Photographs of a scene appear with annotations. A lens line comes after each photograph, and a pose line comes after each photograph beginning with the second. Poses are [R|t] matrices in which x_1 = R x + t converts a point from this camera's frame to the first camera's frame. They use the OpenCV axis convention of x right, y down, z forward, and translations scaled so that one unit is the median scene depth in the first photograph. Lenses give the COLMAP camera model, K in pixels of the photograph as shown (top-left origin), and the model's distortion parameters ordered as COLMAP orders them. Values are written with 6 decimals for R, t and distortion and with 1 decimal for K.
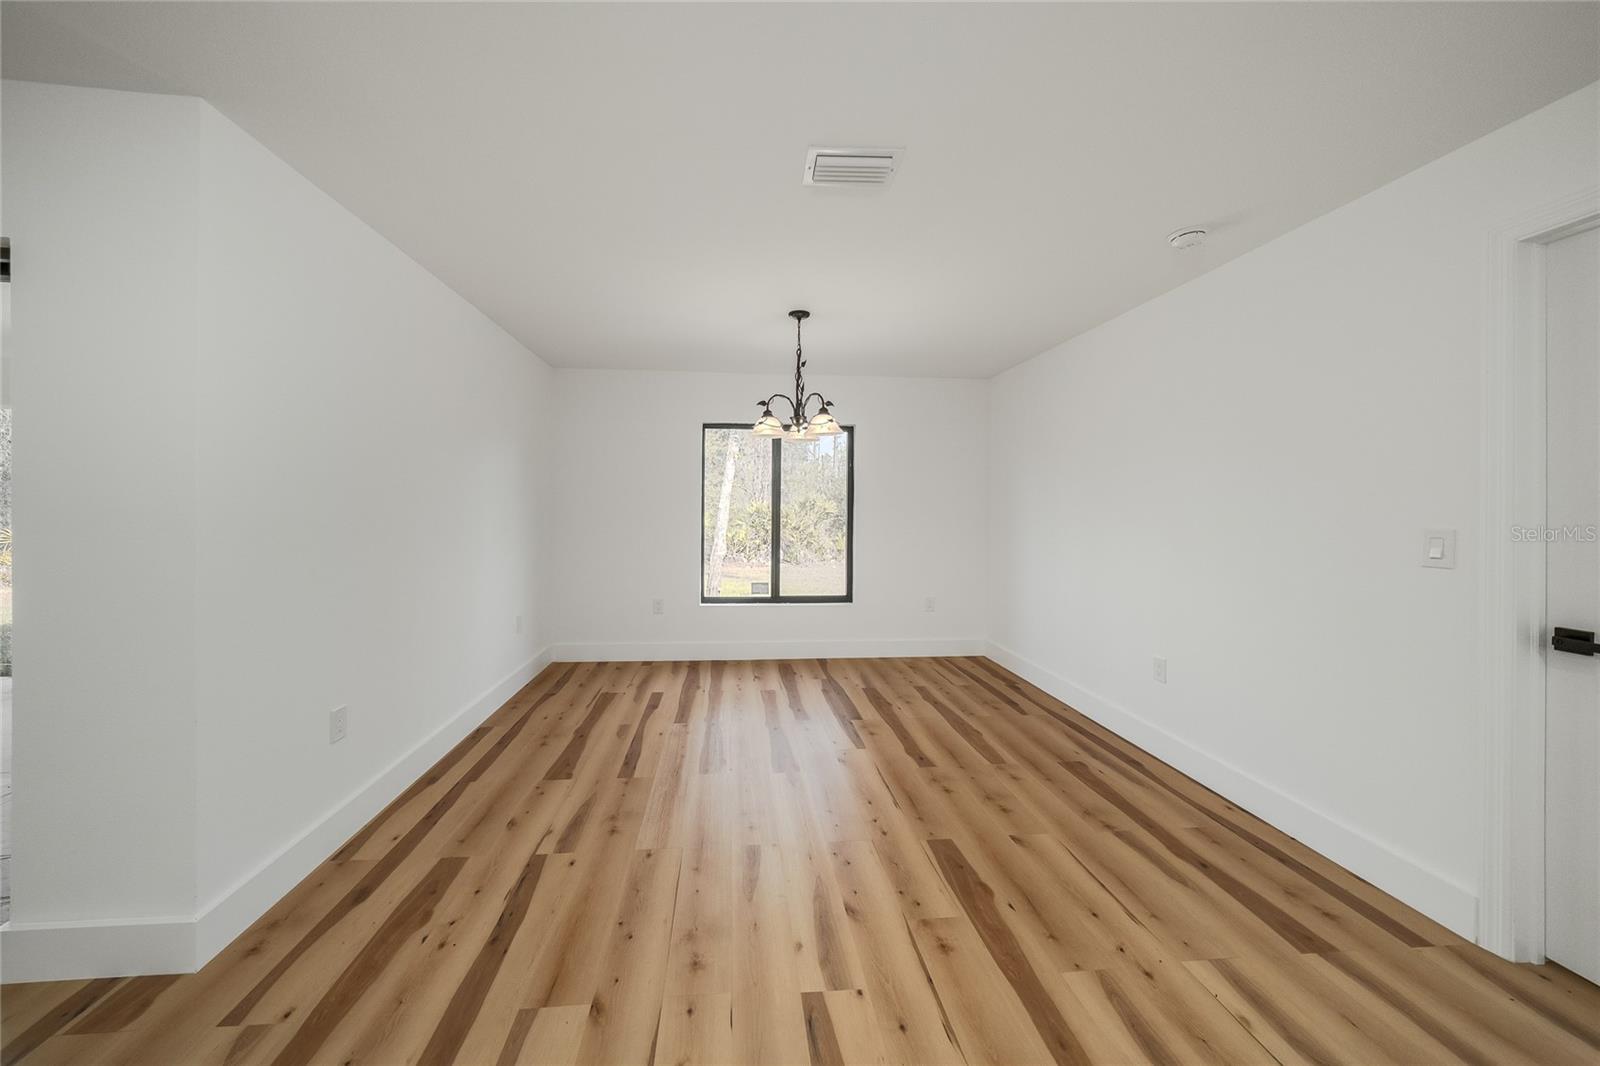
lens RADIAL K [[554.6, 0, 768.4], [0, 554.6, 514.2], [0, 0, 1]] dist [-0.005115, -0.000129]
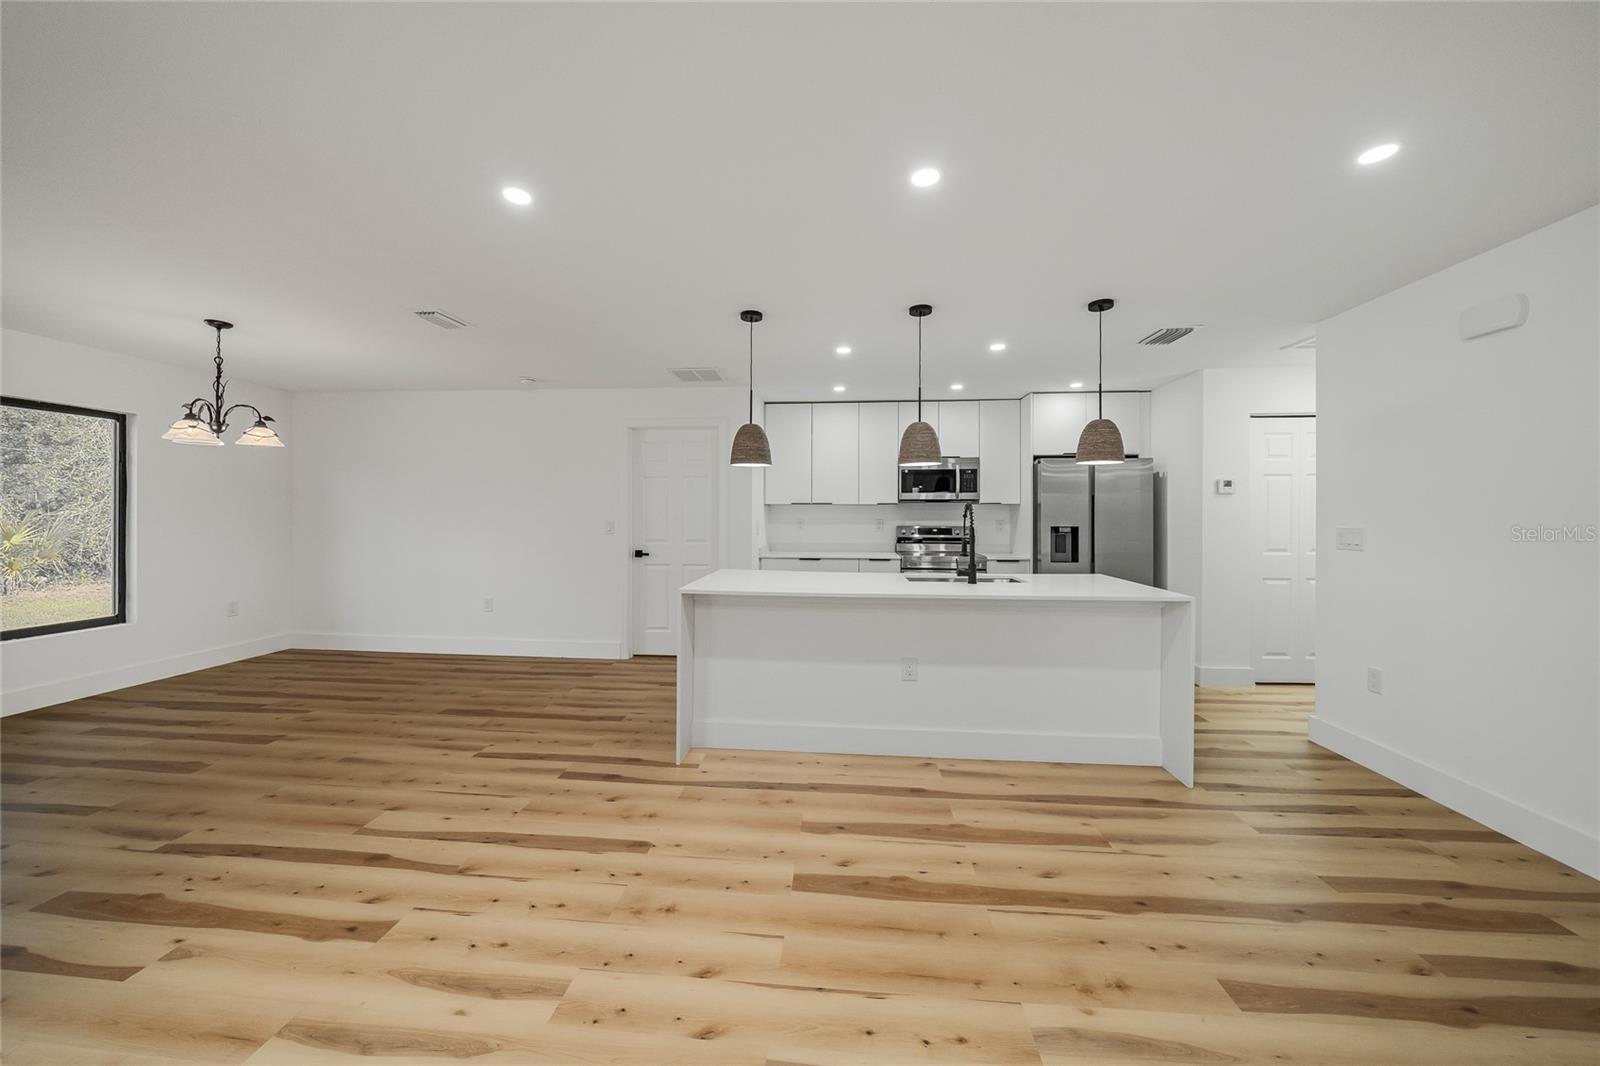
lens RADIAL K [[554.6, 0, 800.6], [0, 554.6, 515.4], [0, 0, 1]] dist [-0.005115, -0.000129]
pose [[0.145929, -0.000605, 0.989295, -0.540927], [0.003176, 0.999995, 0.000143, -0.000820], [-0.989290, 0.003121, 0.145930, -0.146437]]
